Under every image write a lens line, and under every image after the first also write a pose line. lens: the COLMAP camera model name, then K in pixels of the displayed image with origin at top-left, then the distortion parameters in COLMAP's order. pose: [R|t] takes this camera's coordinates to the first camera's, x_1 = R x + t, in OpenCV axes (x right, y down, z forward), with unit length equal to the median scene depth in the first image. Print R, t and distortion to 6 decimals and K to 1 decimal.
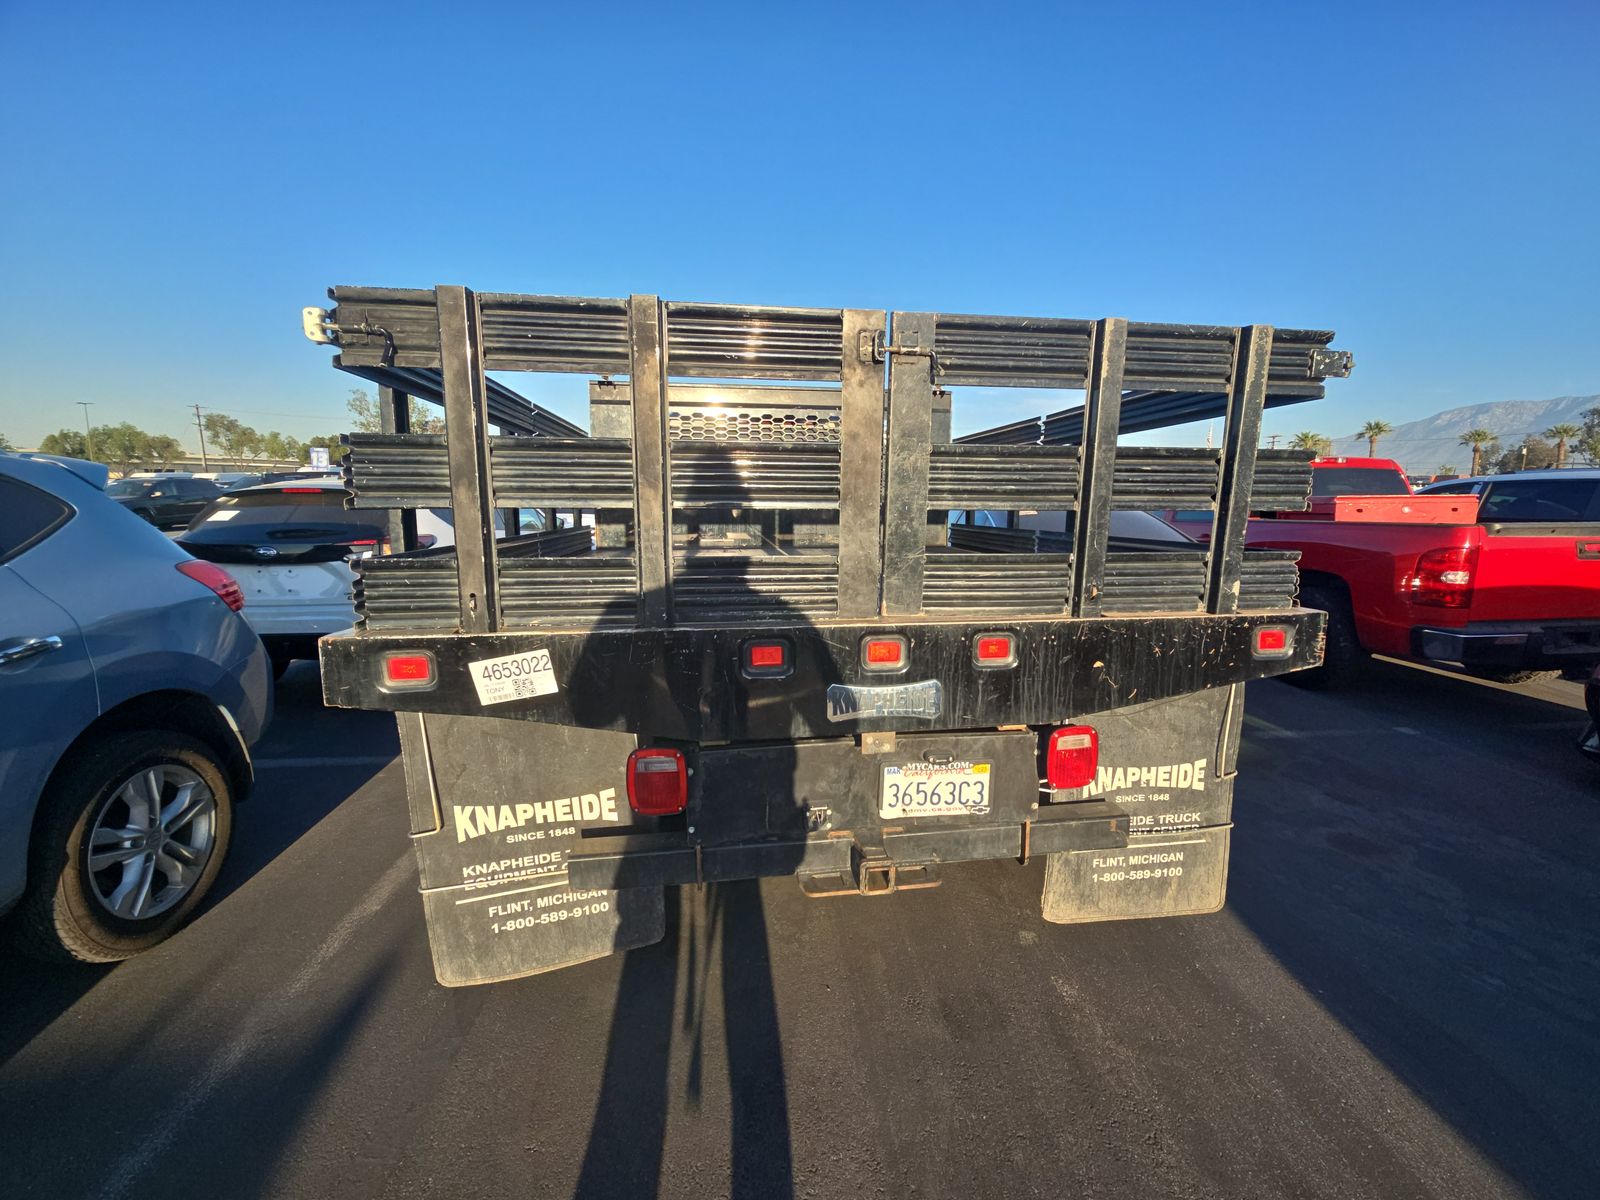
lens RADIAL K [[663.6, 0, 823.0], [0, 663.6, 595.4], [0, 0, 1]] dist [0.010942, -0.009306]
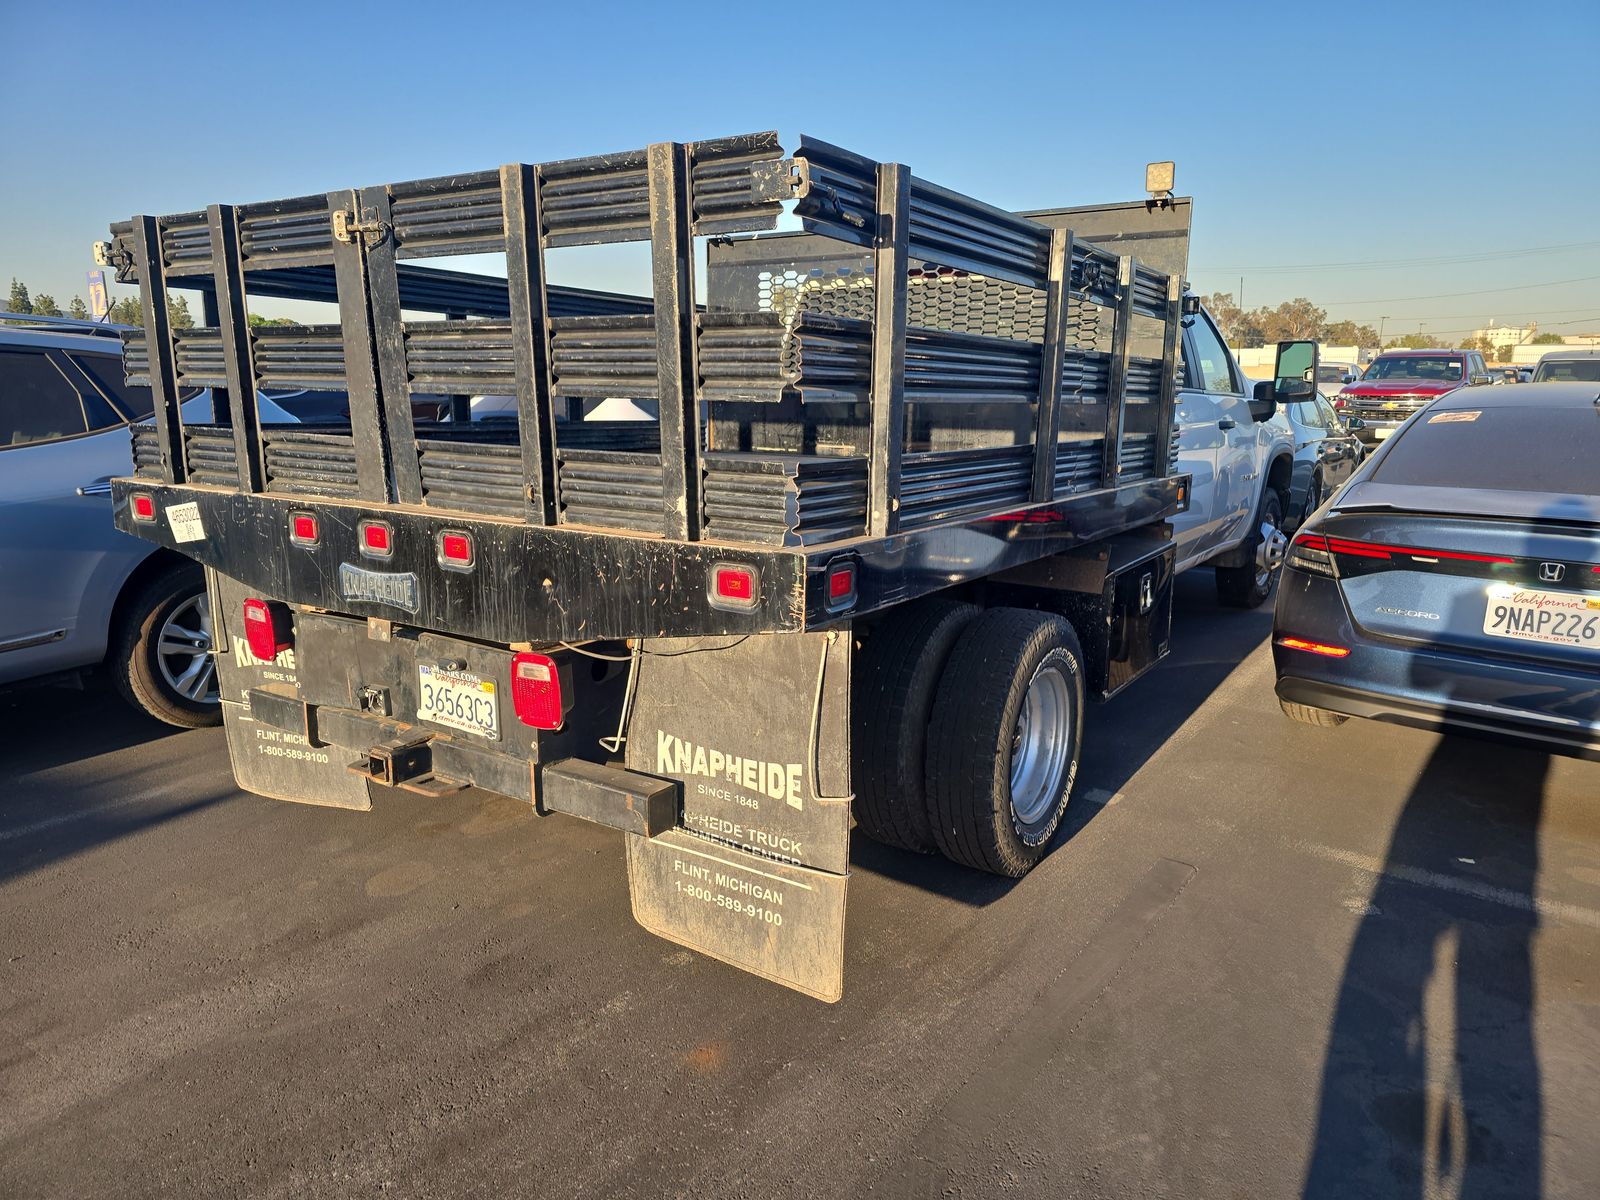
lens RADIAL K [[1084.1, 0, 800.0], [0, 1084.1, 600.0], [0, 0, 1]] dist [0.083856, -0.088611]
pose [[0.740793, 0.131811, -0.658674, 1.489665], [-0.102783, 0.991254, 0.082769, -0.019709], [0.663823, 0.006385, 0.747862, 0.179760]]
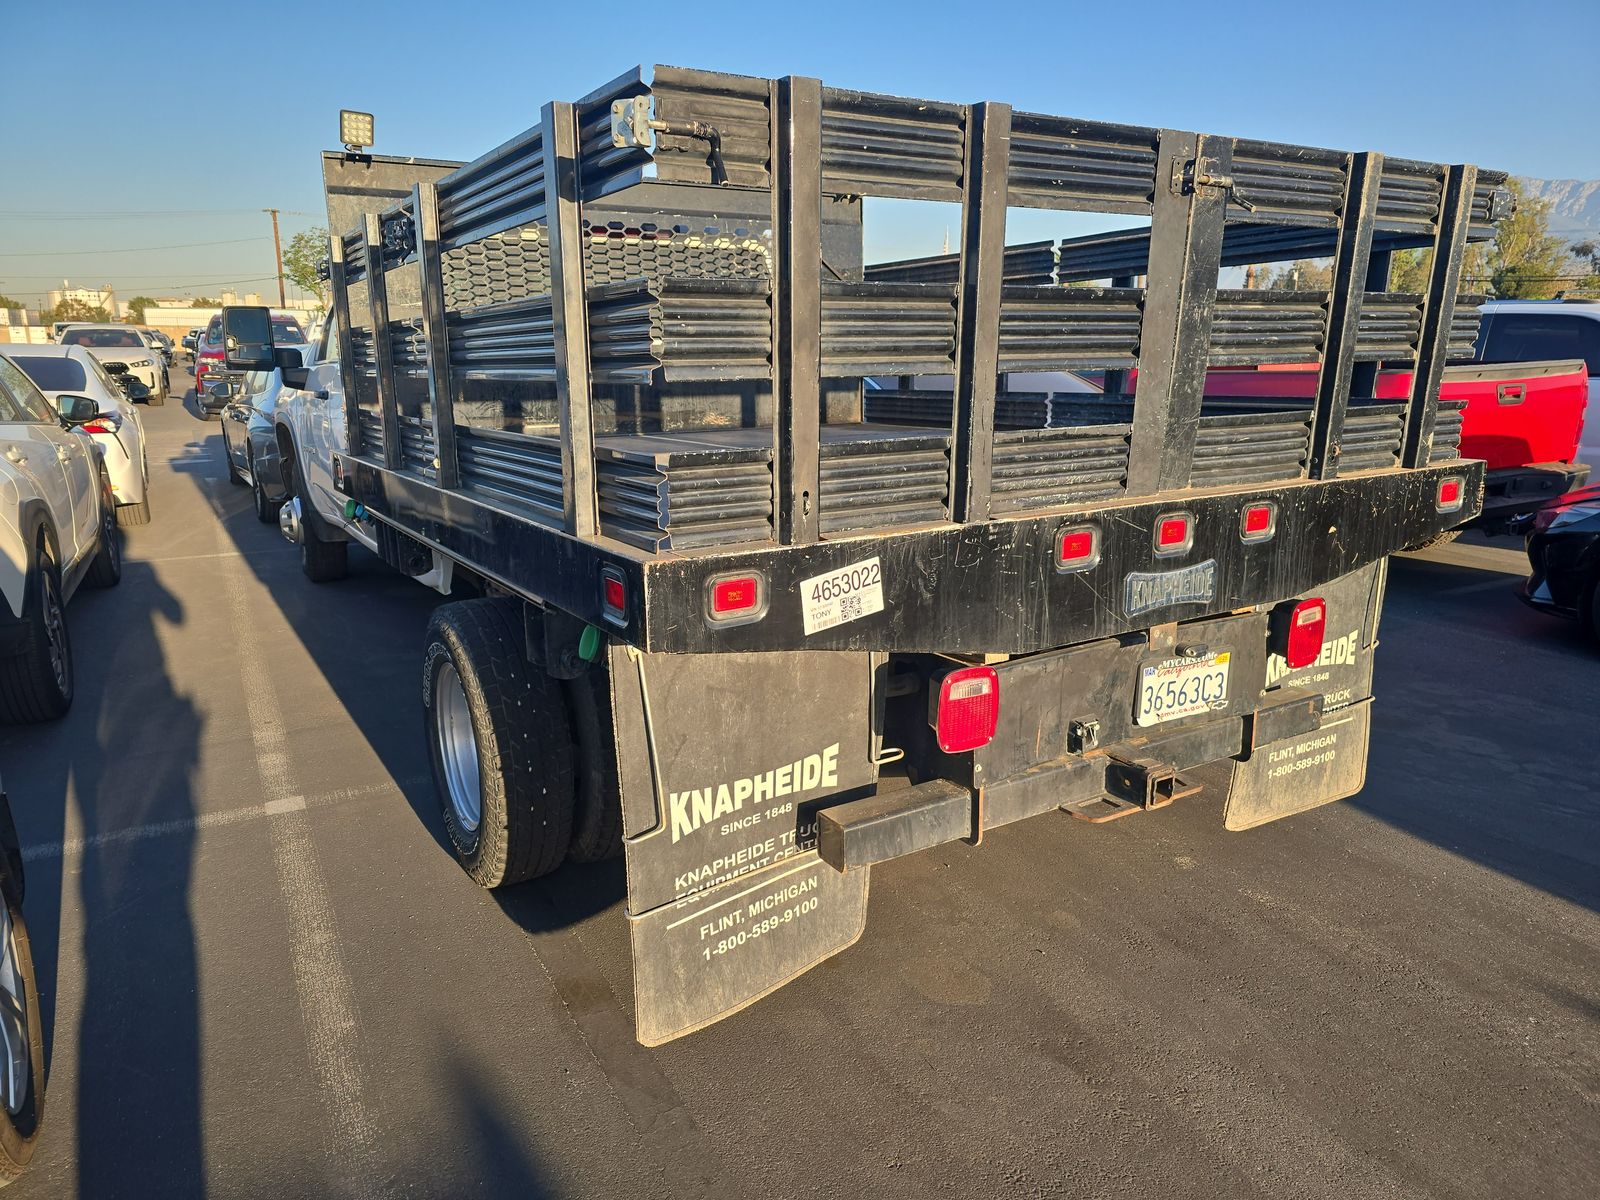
lens RADIAL K [[1084.1, 0, 800.0], [0, 1084.1, 600.0], [0, 0, 1]] dist [0.083856, -0.088611]
pose [[0.920167, -0.101653, 0.378099, -0.832391], [0.070889, 0.993002, 0.094452, 0.002821], [-0.385055, -0.060108, 0.920934, -0.135440]]
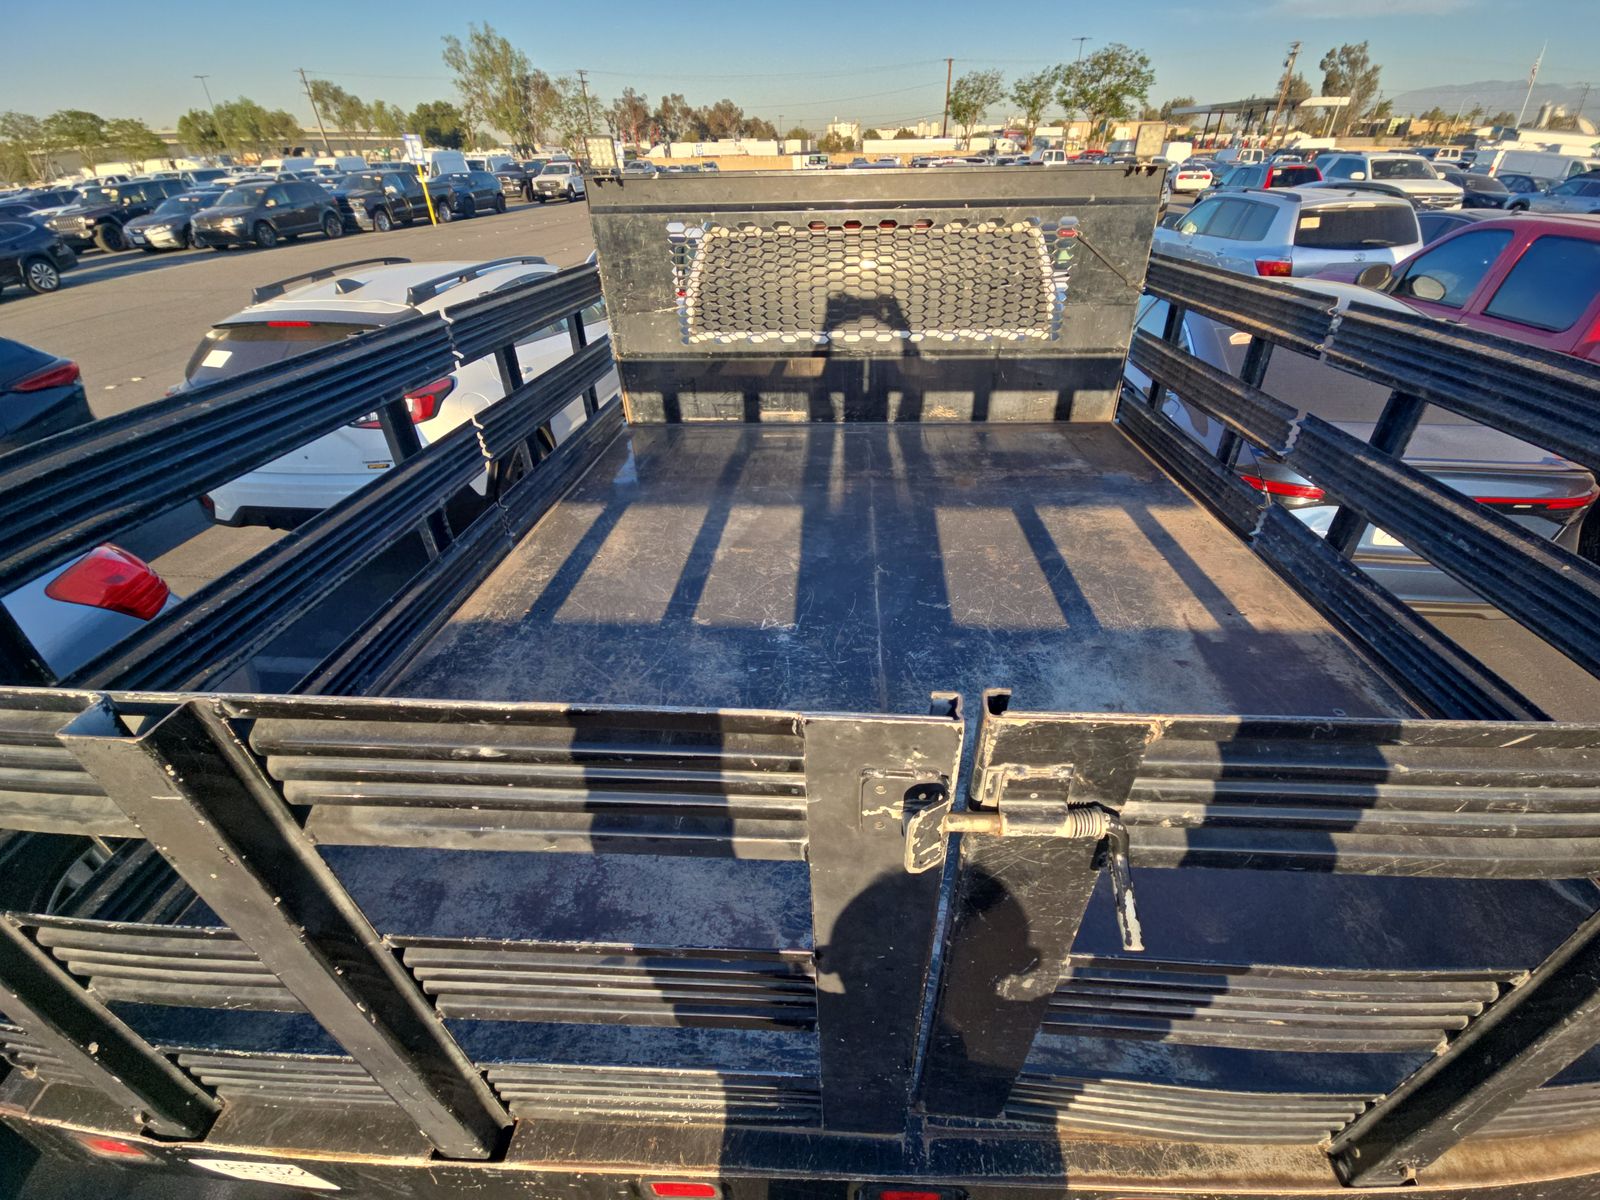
lens RADIAL K [[663.6, 0, 823.0], [0, 663.6, 595.4], [0, 0, 1]] dist [0.010942, -0.009306]
pose [[0.980894, 0.087472, -0.173770, 0.071915], [-0.006811, 0.908110, 0.418677, -0.495650], [0.194425, -0.409494, 0.891355, 0.628754]]
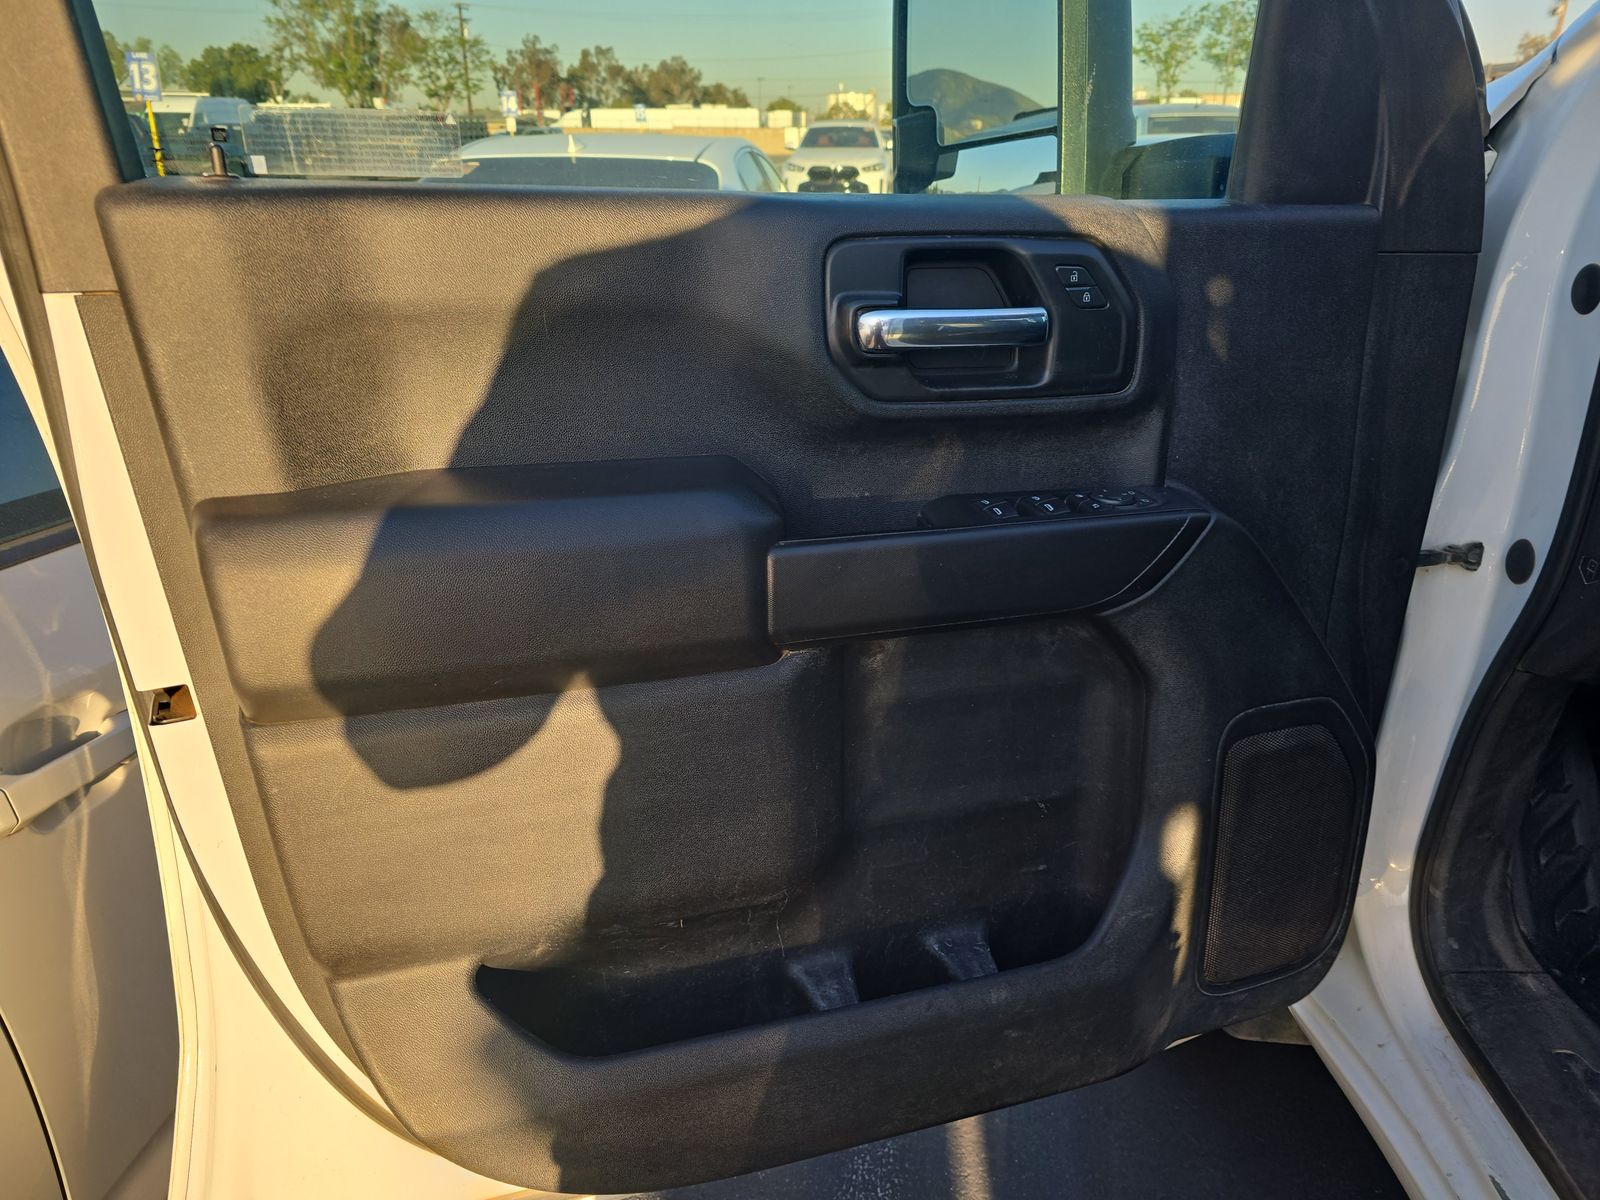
lens RADIAL K [[1073.1, 0, 800.0], [0, 1073.1, 600.0], [0, 0, 1]] dist [0.066380, -0.082978]
pose [[0.979274, 0.073674, -0.188664, -1.064575], [-0.025764, 0.969241, 0.244763, -0.449446], [0.200893, -0.234829, 0.951051, 3.008882]]
